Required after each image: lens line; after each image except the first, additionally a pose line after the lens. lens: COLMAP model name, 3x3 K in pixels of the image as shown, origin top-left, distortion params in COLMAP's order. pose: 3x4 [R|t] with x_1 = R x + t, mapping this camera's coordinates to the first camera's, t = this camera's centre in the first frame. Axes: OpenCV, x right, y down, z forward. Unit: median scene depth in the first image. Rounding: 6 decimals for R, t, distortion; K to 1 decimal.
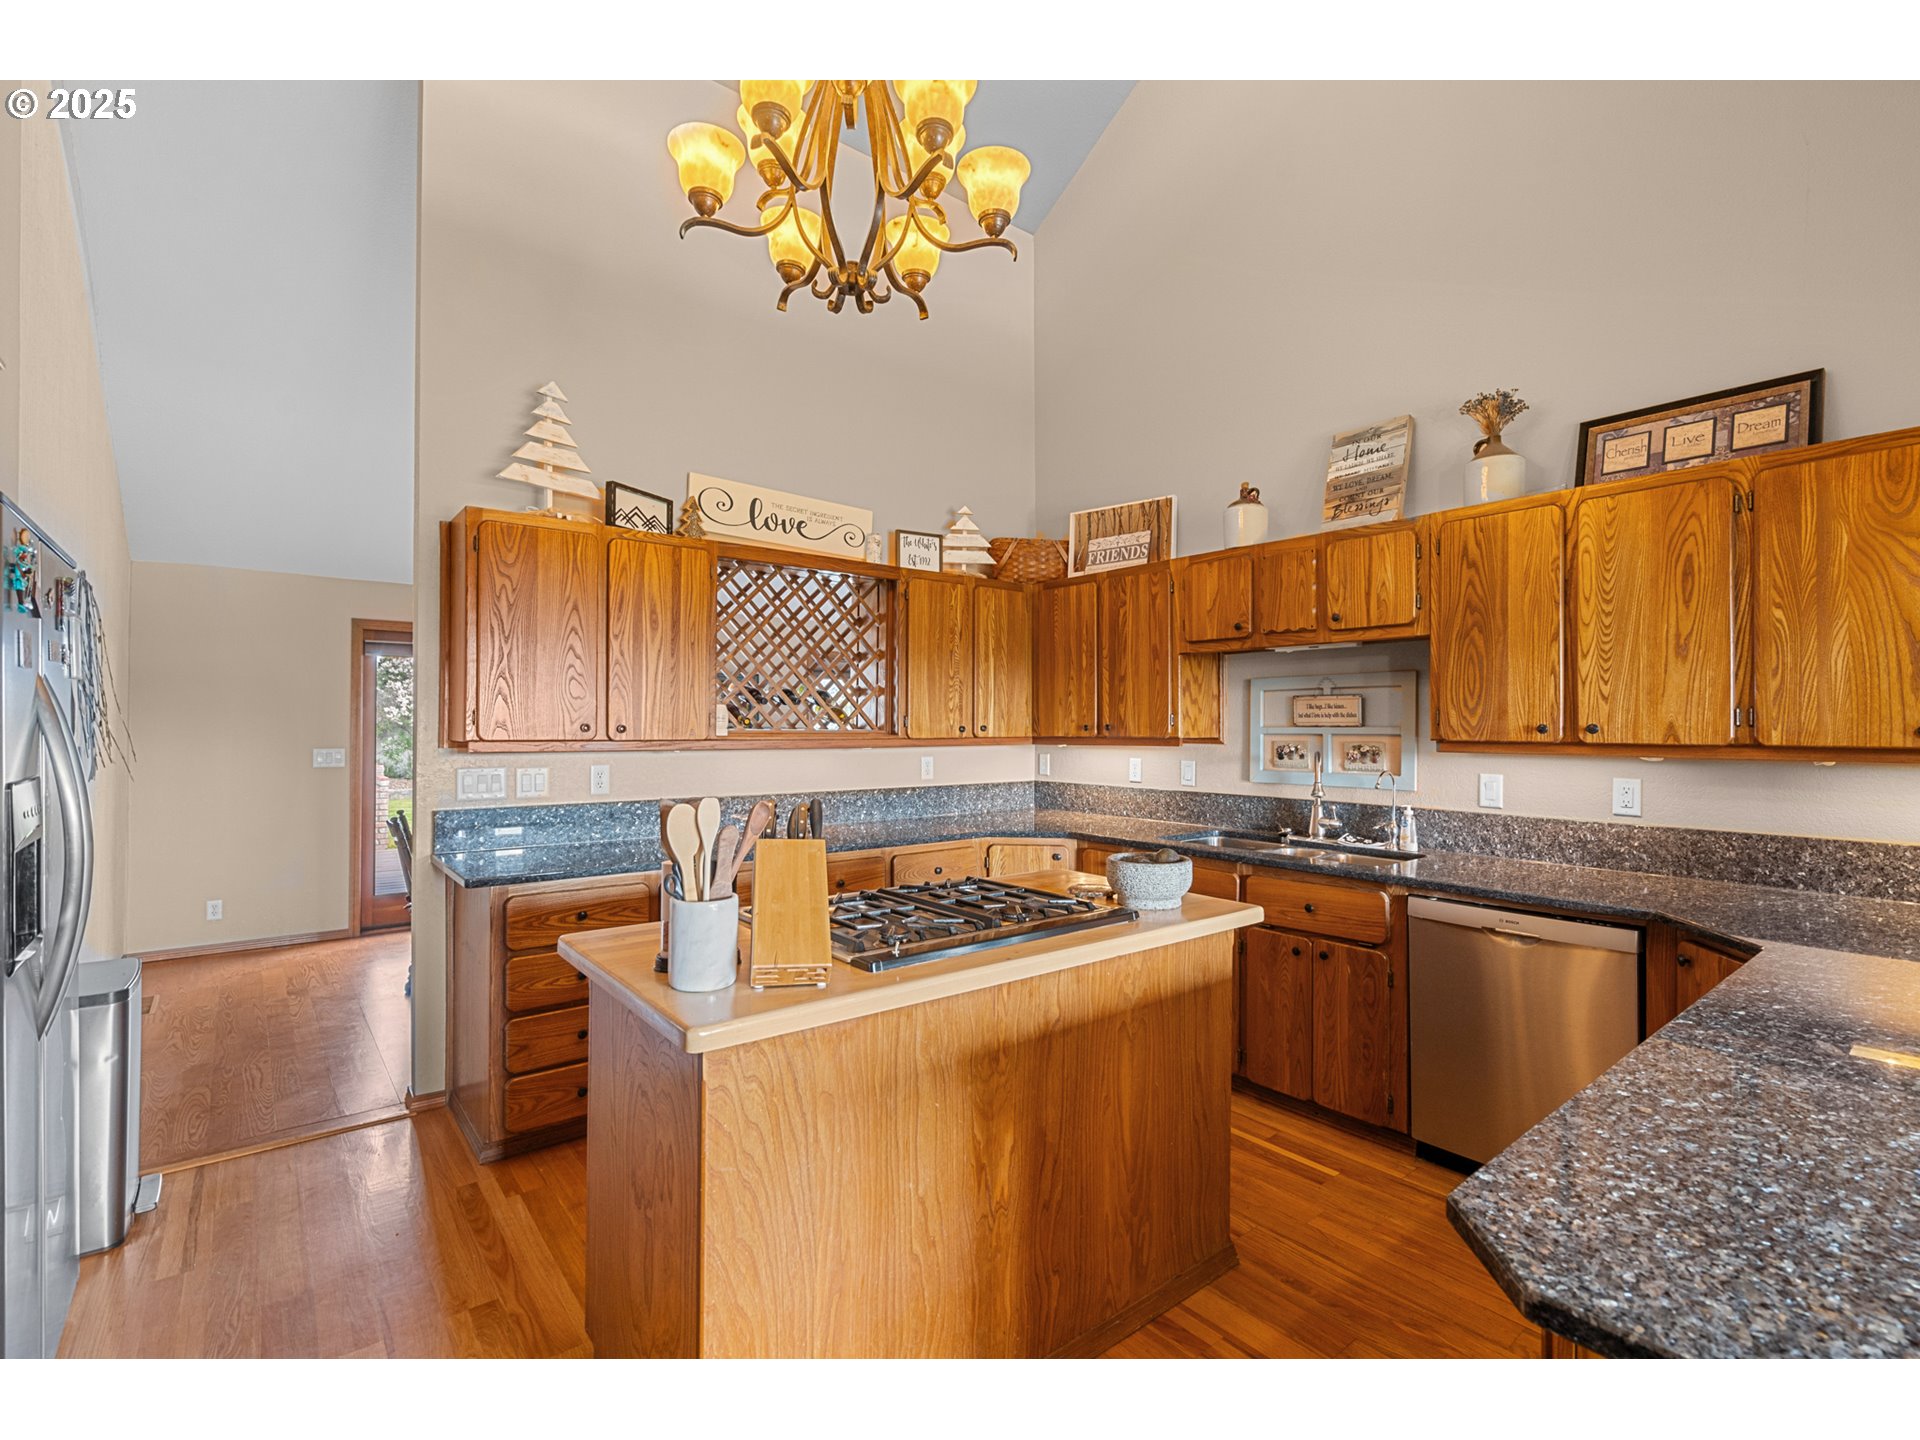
lens RADIAL K [[877.8, 0, 952.0], [0, 877.8, 718.1], [0, 0, 1]] dist [-0.001353, 0.000691]
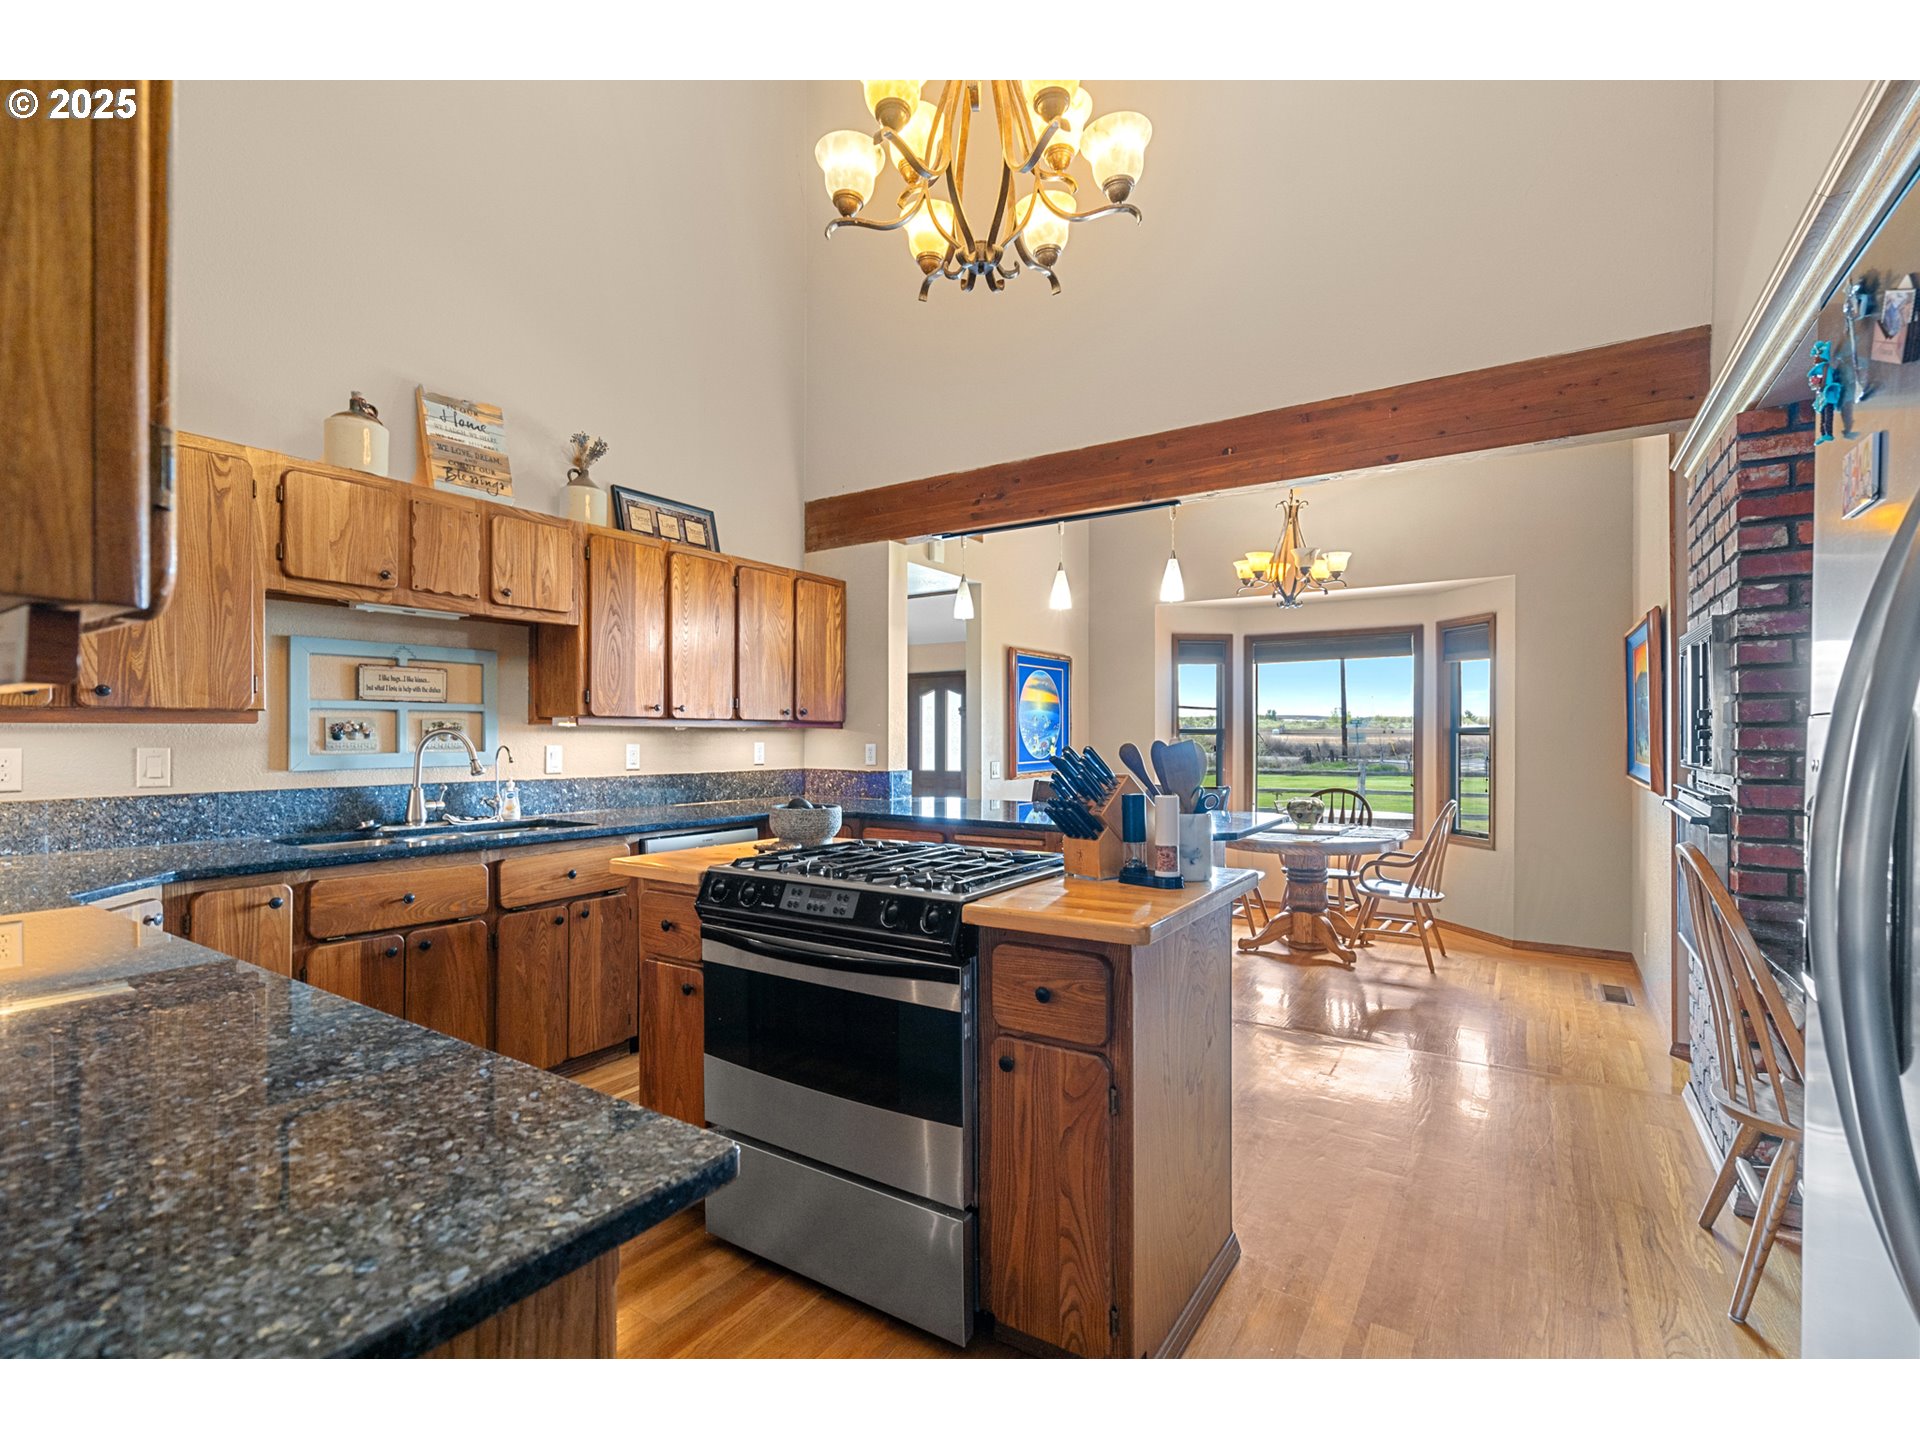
lens RADIAL K [[877.8, 0, 971.2], [0, 877.8, 732.2], [0, 0, 1]] dist [-0.001353, 0.000691]
pose [[-0.322325, 0.002831, 0.946625, -0.669567], [-0.005889, 0.999970, -0.004996, 0.046103], [-0.946611, -0.007185, -0.322299, 0.811228]]
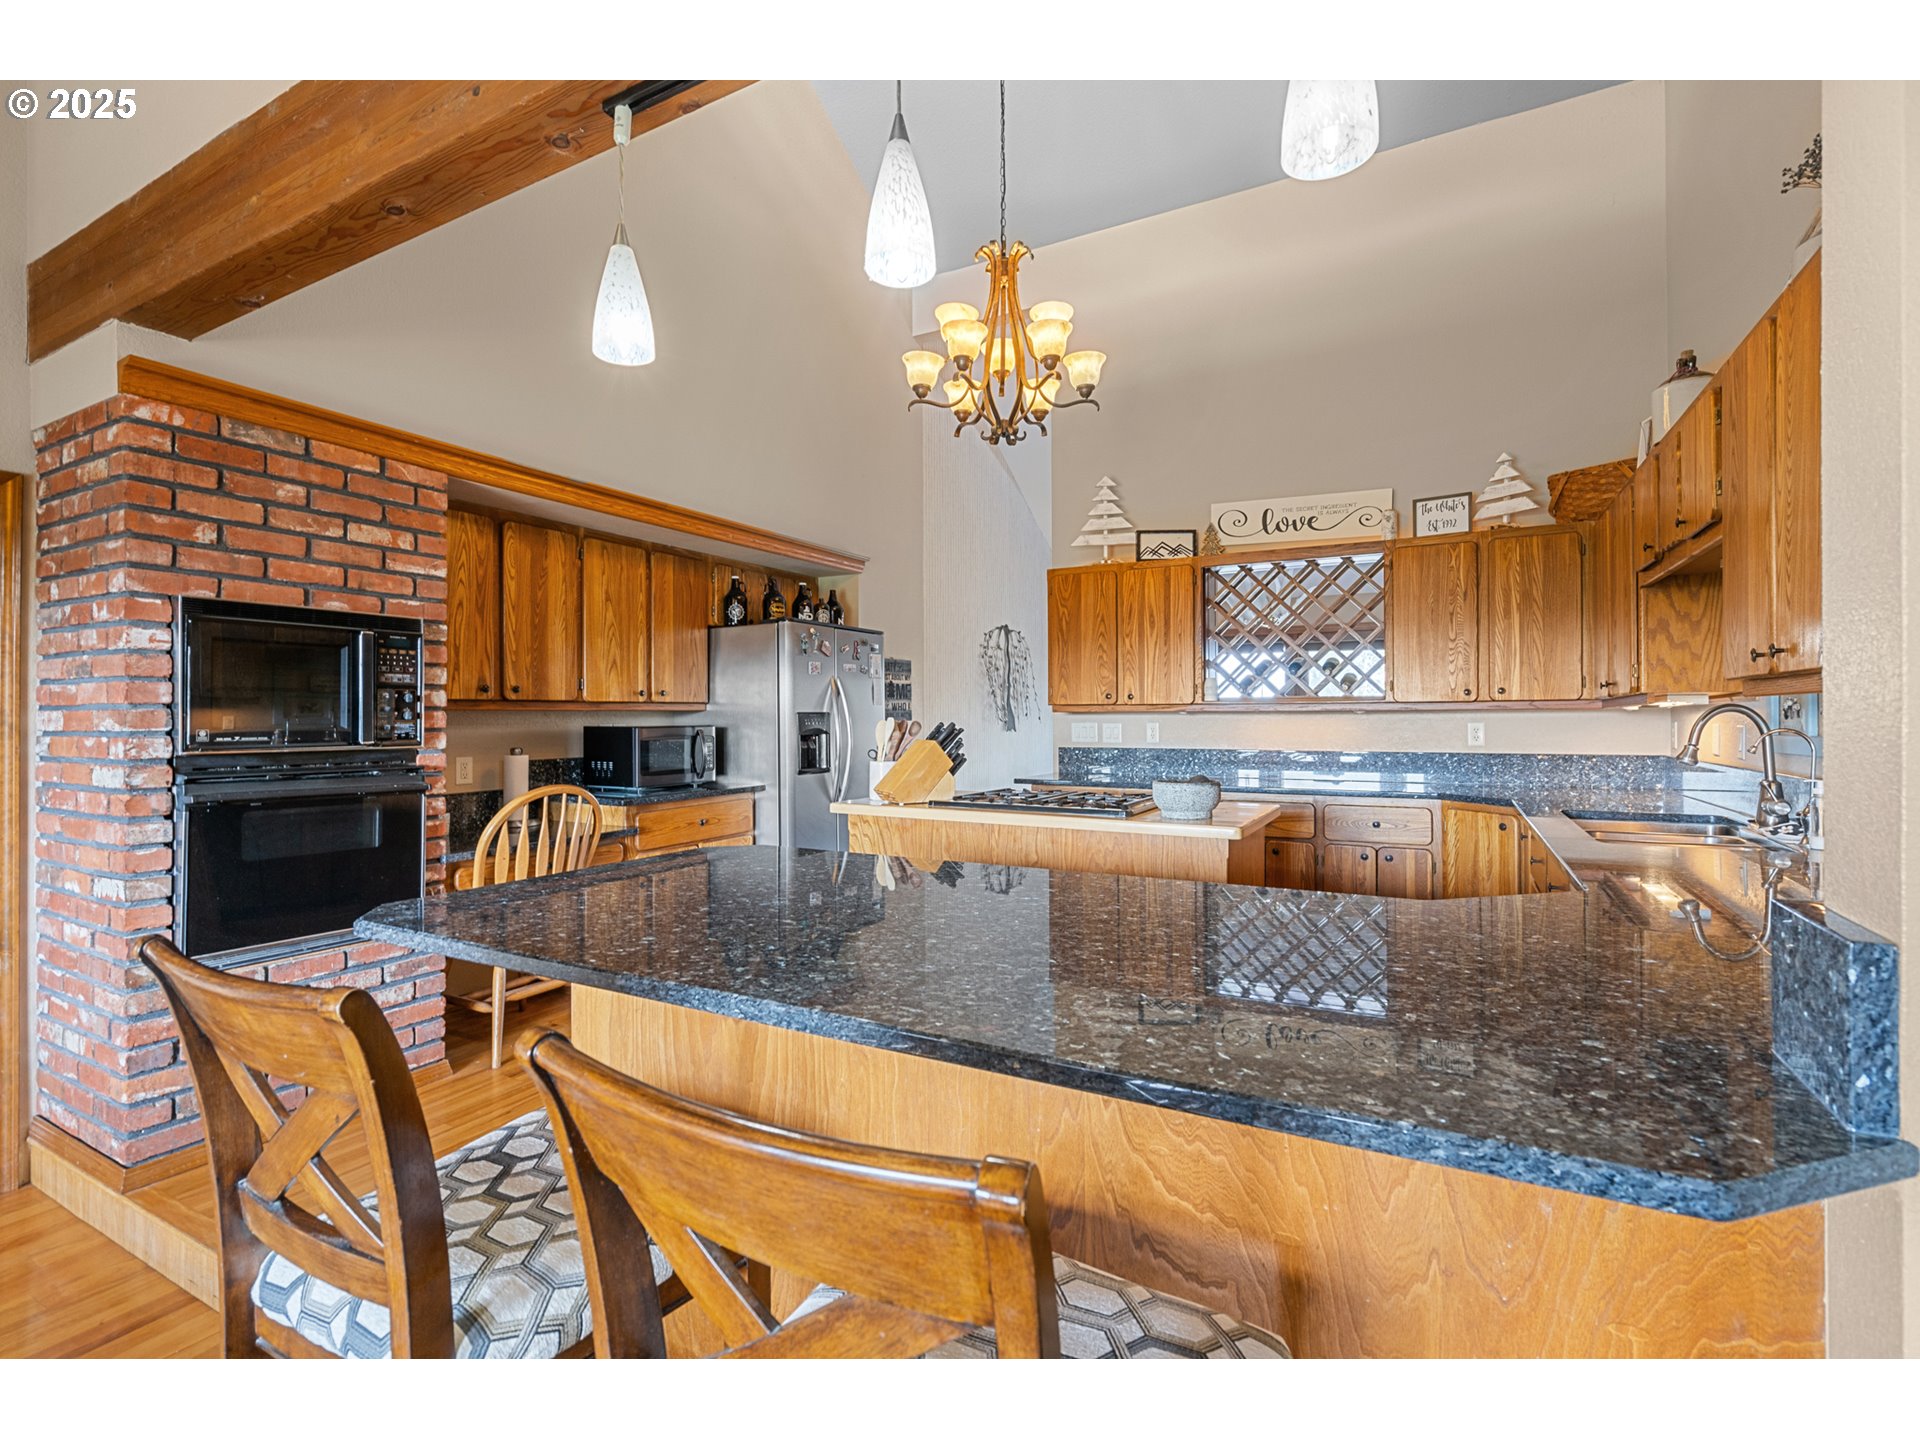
lens RADIAL K [[877.8, 0, 947.2], [0, 877.8, 716.1], [0, 0, 1]] dist [-0.001353, 0.000691]
pose [[0.378153, -0.006366, -0.925721, 0.882878], [0.010288, 0.999944, -0.002673, 0.045389], [0.925686, -0.008513, 0.378197, 0.138713]]
